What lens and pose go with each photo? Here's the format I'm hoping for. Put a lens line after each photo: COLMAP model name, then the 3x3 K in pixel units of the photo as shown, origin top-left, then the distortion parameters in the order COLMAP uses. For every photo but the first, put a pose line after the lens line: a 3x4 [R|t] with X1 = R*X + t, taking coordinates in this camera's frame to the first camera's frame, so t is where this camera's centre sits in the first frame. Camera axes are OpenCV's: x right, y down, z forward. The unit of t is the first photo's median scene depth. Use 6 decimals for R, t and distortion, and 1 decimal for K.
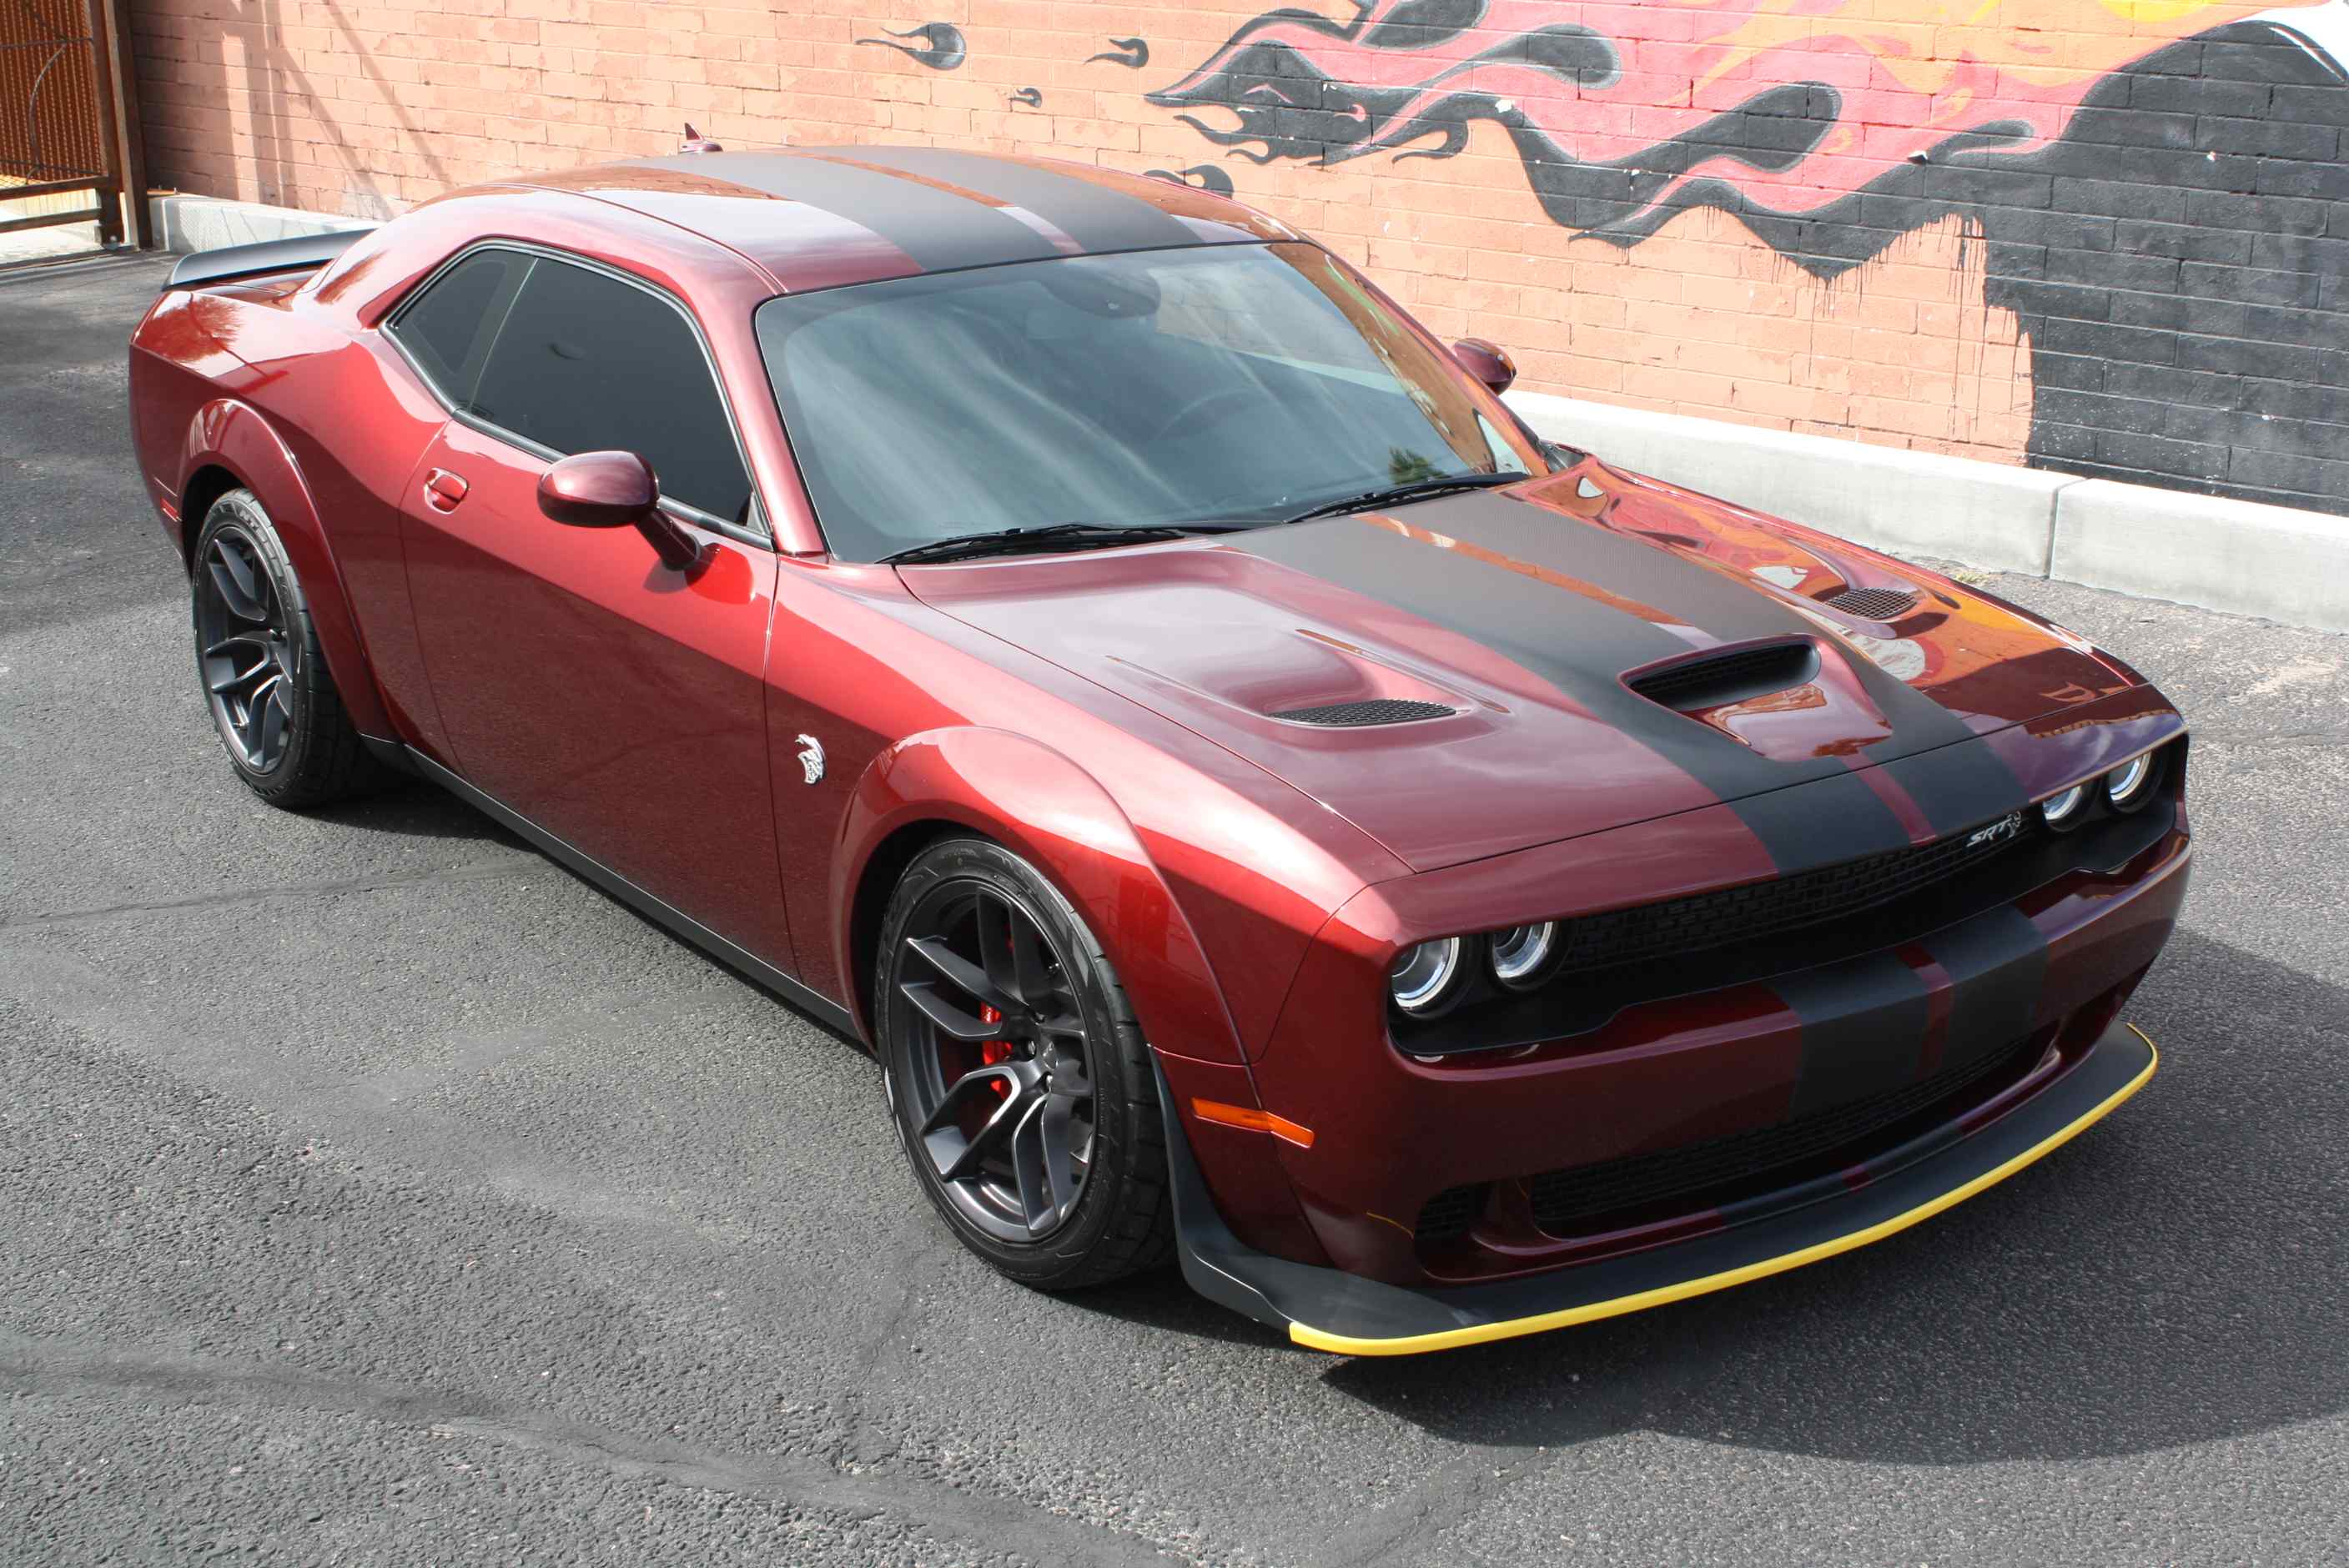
lens RADIAL K [[3173.6, 0, 1152.9], [0, 3173.6, 799.5], [0, 0, 1]] dist [-0.079646, 0.130071]
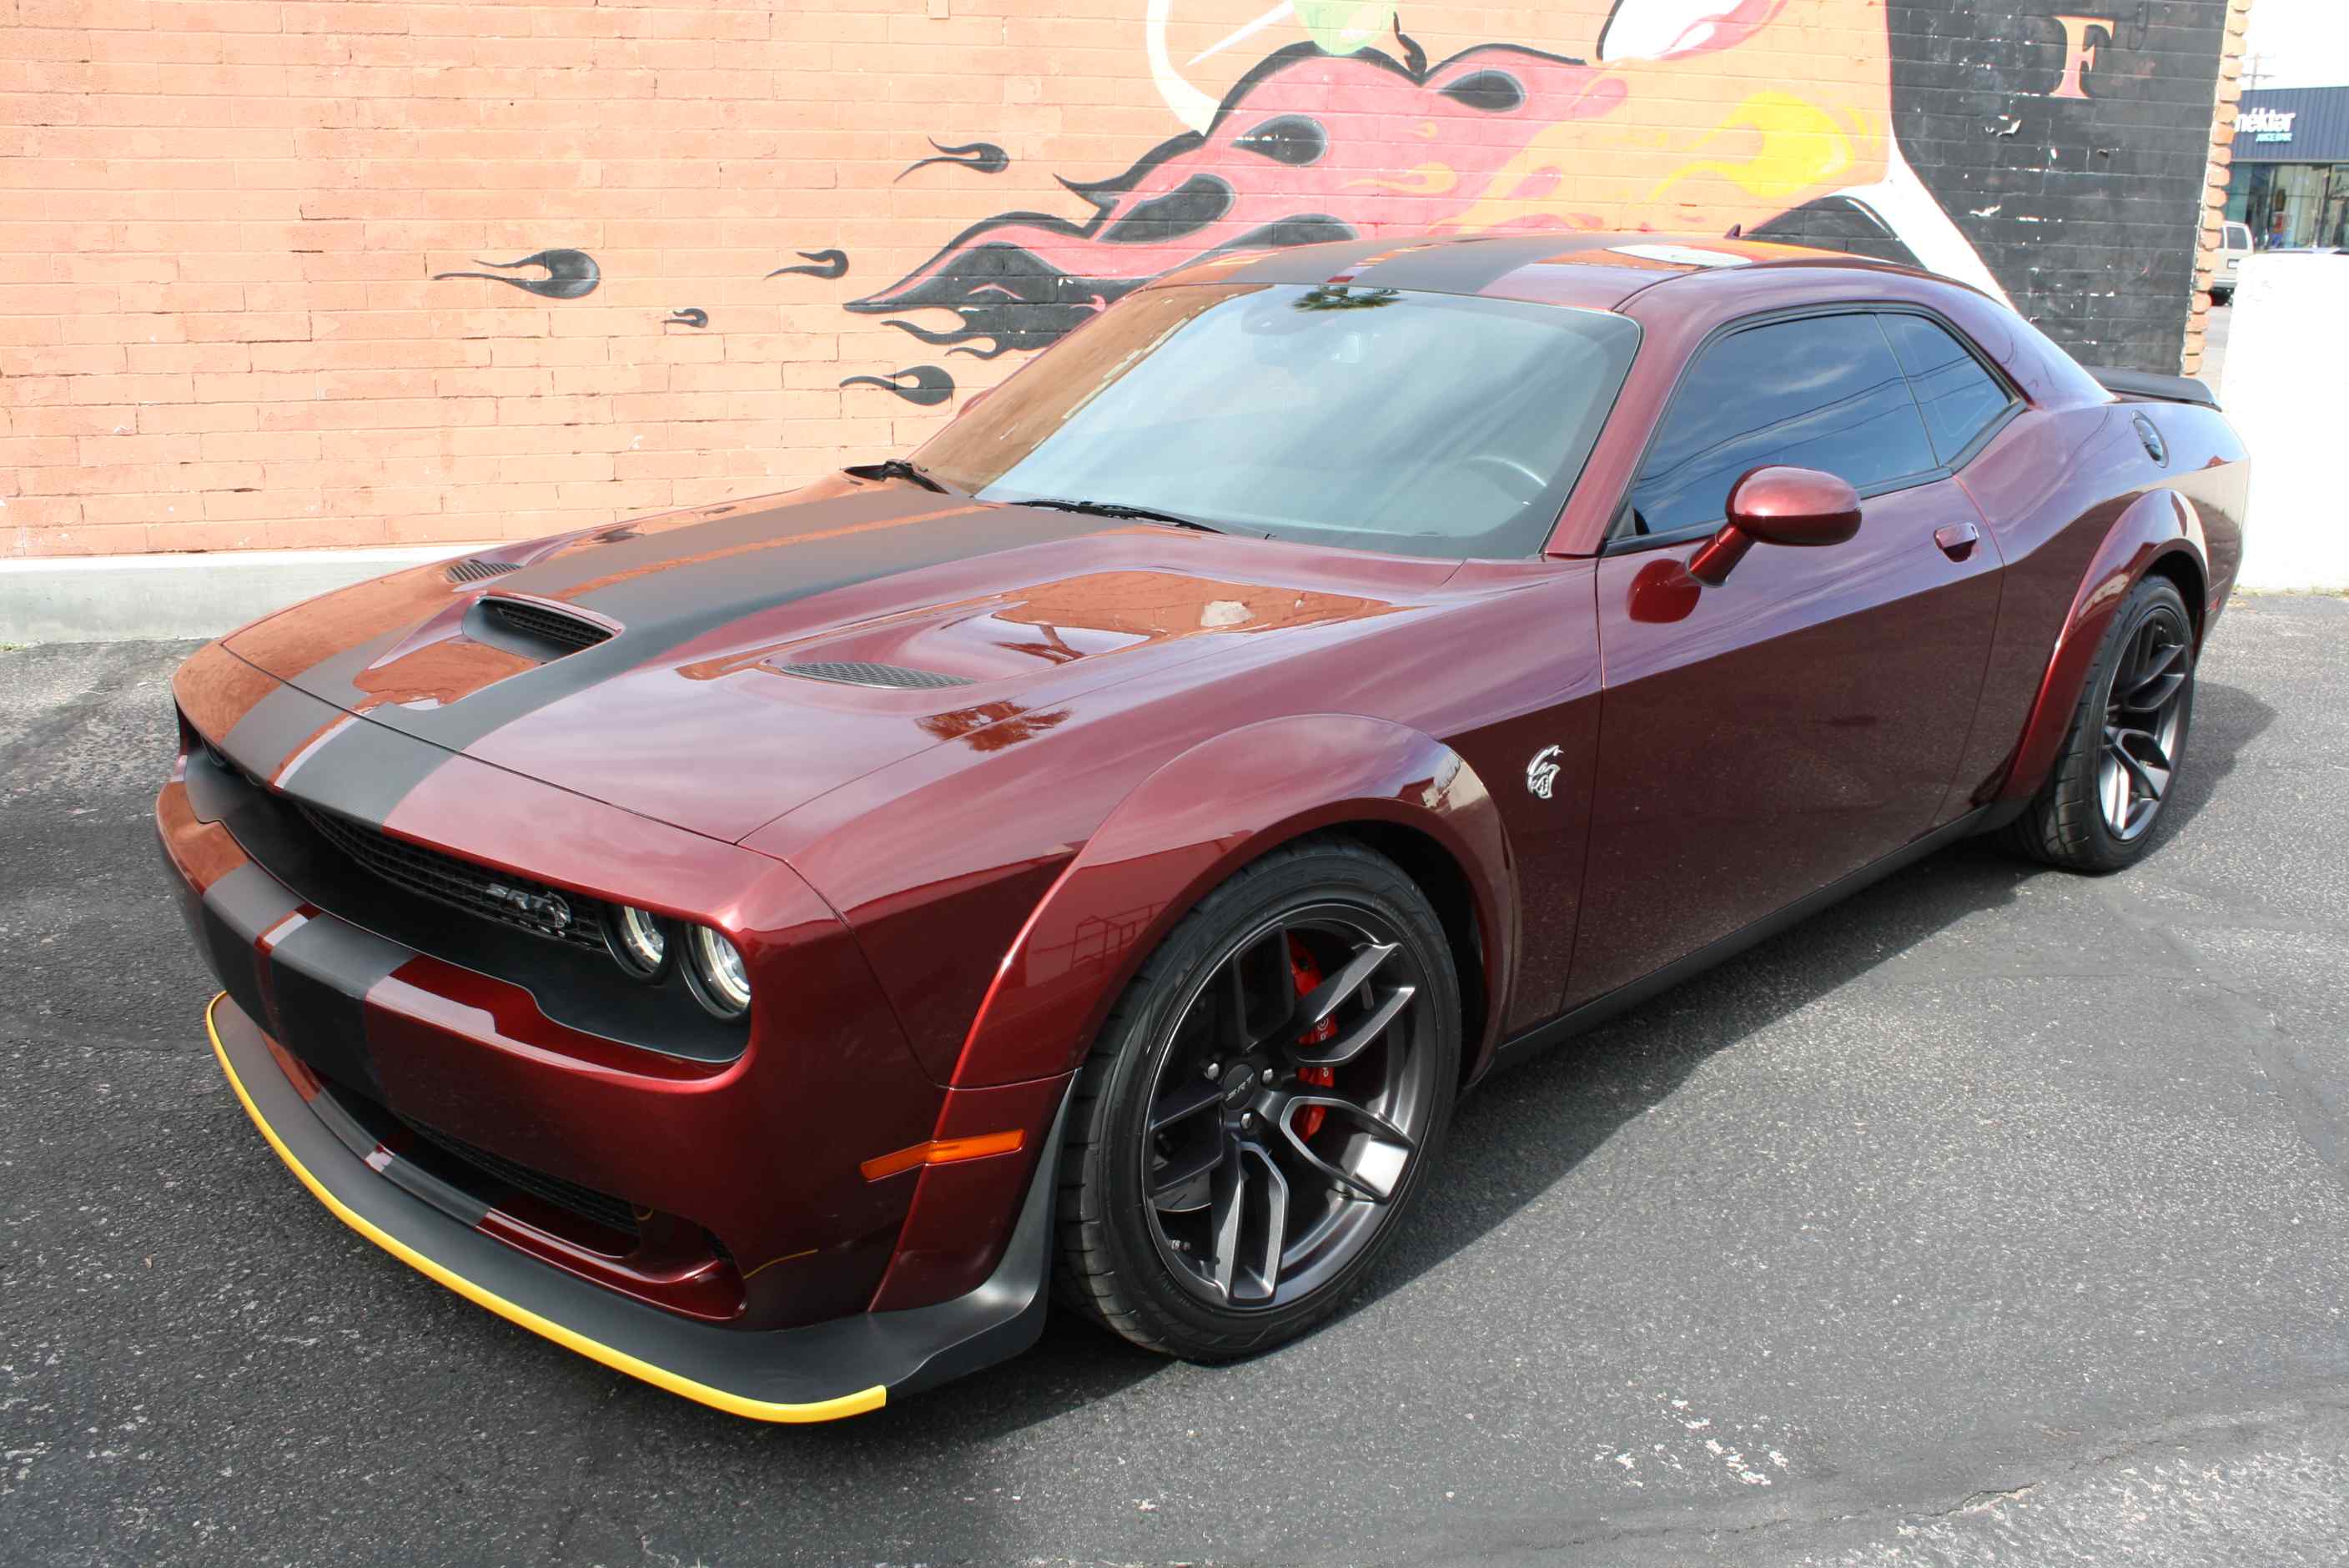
lens RADIAL K [[2077.0, 0, 1195.6], [0, 2077.0, 788.3], [0, 0, 1]] dist [-0.165884, 0.156118]
pose [[0.597571, -0.213322, 0.772918, -0.556878], [0.236776, 0.967919, 0.084081, -0.116727], [-0.766058, 0.132764, 0.628910, 0.602131]]
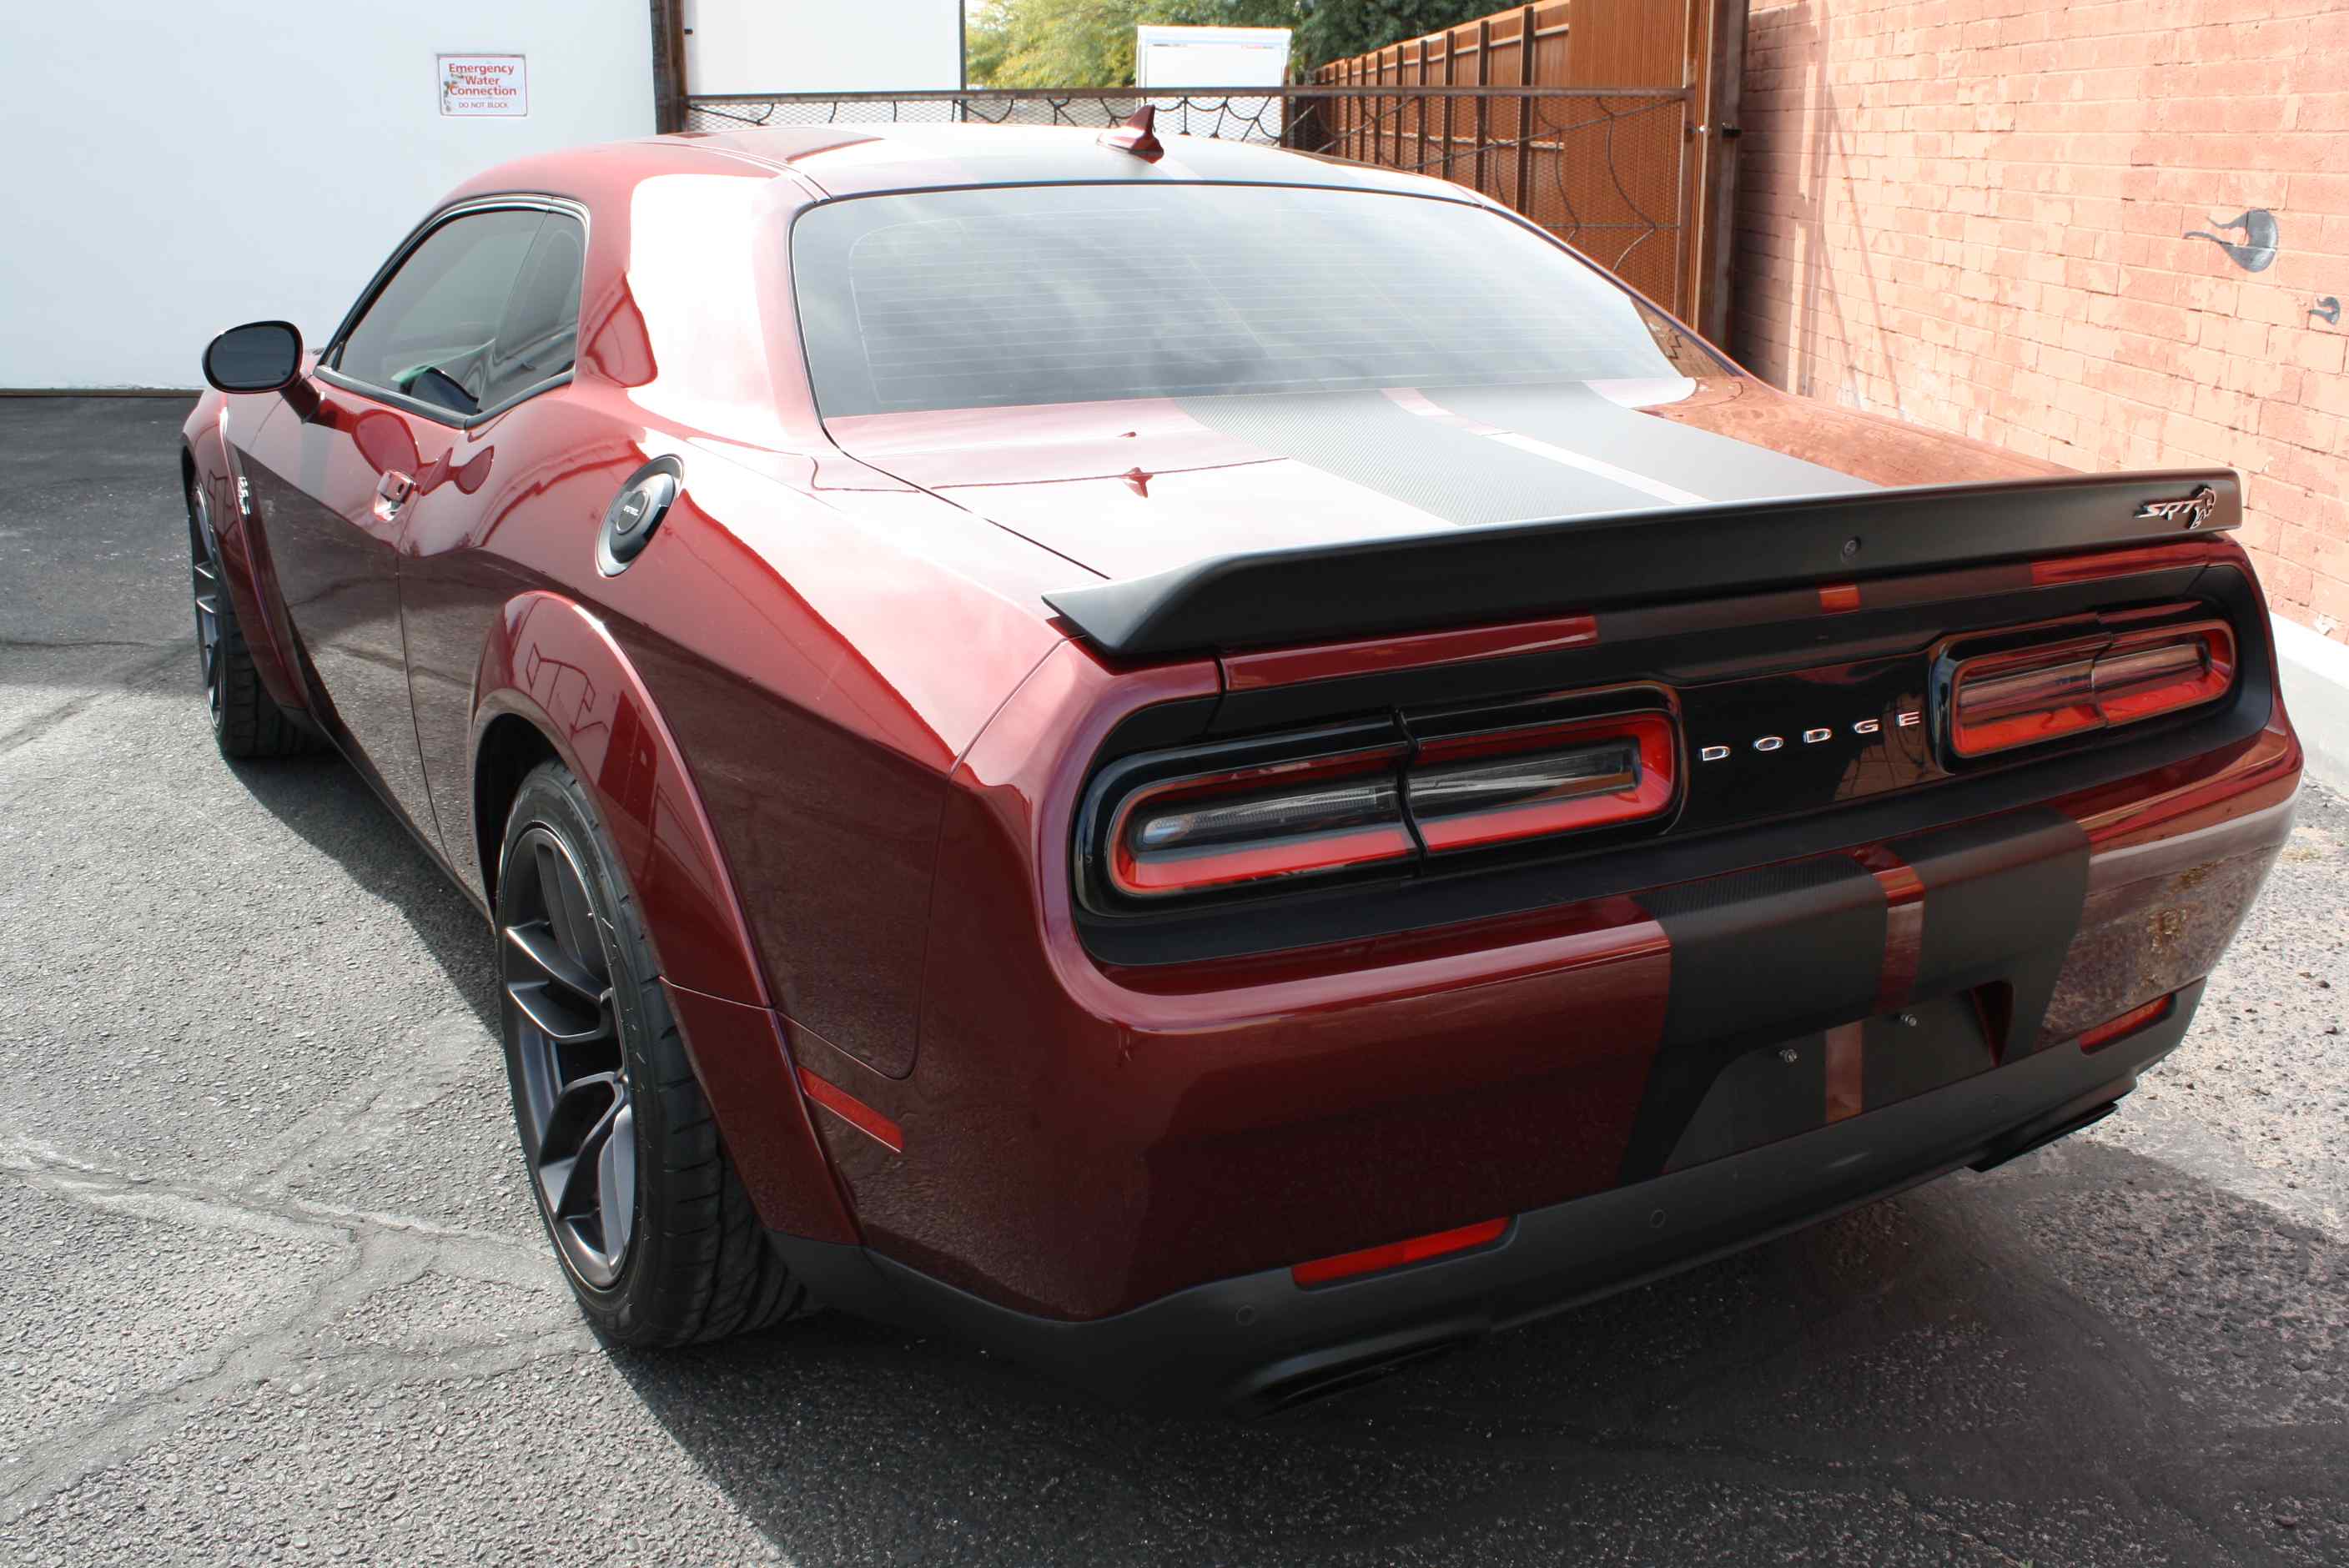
lens RADIAL K [[2148.9, 0, 1174.5], [0, 2148.9, 784.0], [0, 0, 1]] dist [-0.151238, 0.131396]
pose [[0.638796, 0.228873, -0.734546, 0.196834], [-0.249132, 0.964823, 0.083967, -0.109927], [0.727924, 0.129361, 0.673344, 0.604220]]
